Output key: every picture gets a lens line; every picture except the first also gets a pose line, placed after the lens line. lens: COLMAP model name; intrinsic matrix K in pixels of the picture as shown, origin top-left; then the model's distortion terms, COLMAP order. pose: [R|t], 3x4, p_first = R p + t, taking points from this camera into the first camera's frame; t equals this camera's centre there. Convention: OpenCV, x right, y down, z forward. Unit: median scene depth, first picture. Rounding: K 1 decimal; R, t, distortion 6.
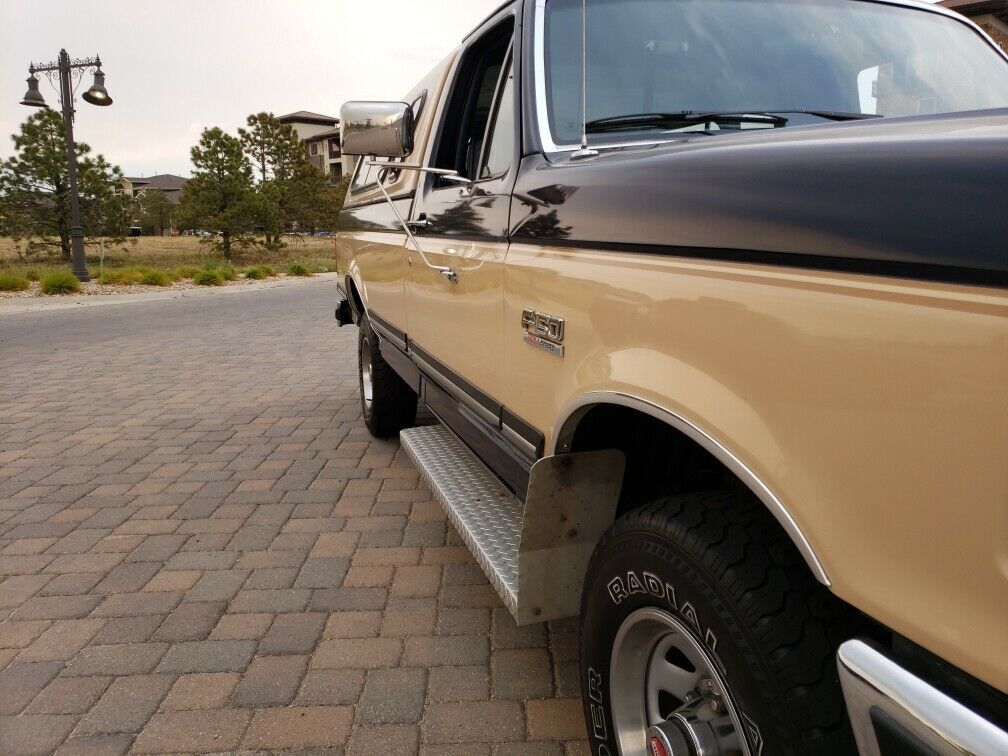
lens RADIAL K [[775.0, 0, 512.7], [0, 775.0, 376.5], [0, 0, 1]] dist [0.037475, -0.016007]
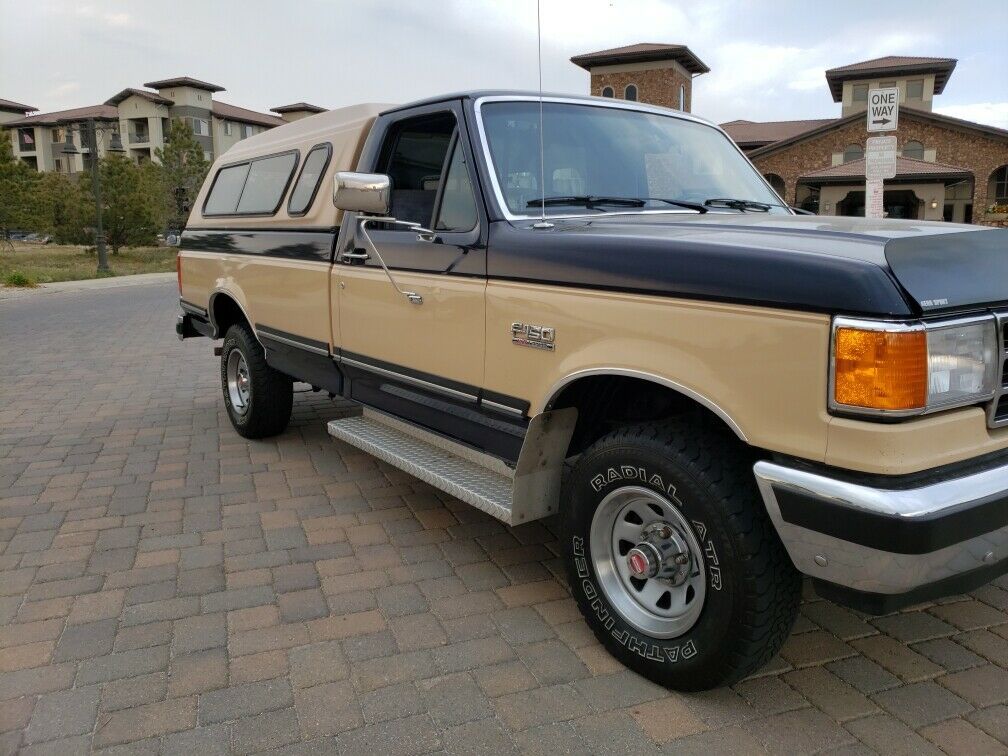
lens RADIAL K [[775.0, 0, 509.1], [0, 775.0, 373.3], [0, 0, 1]] dist [0.037475, -0.016007]
pose [[0.948123, -0.043980, 0.314846, -0.294415], [0.047972, 0.998836, -0.004936, 0.014324], [-0.314262, 0.019784, 0.949130, -0.293740]]
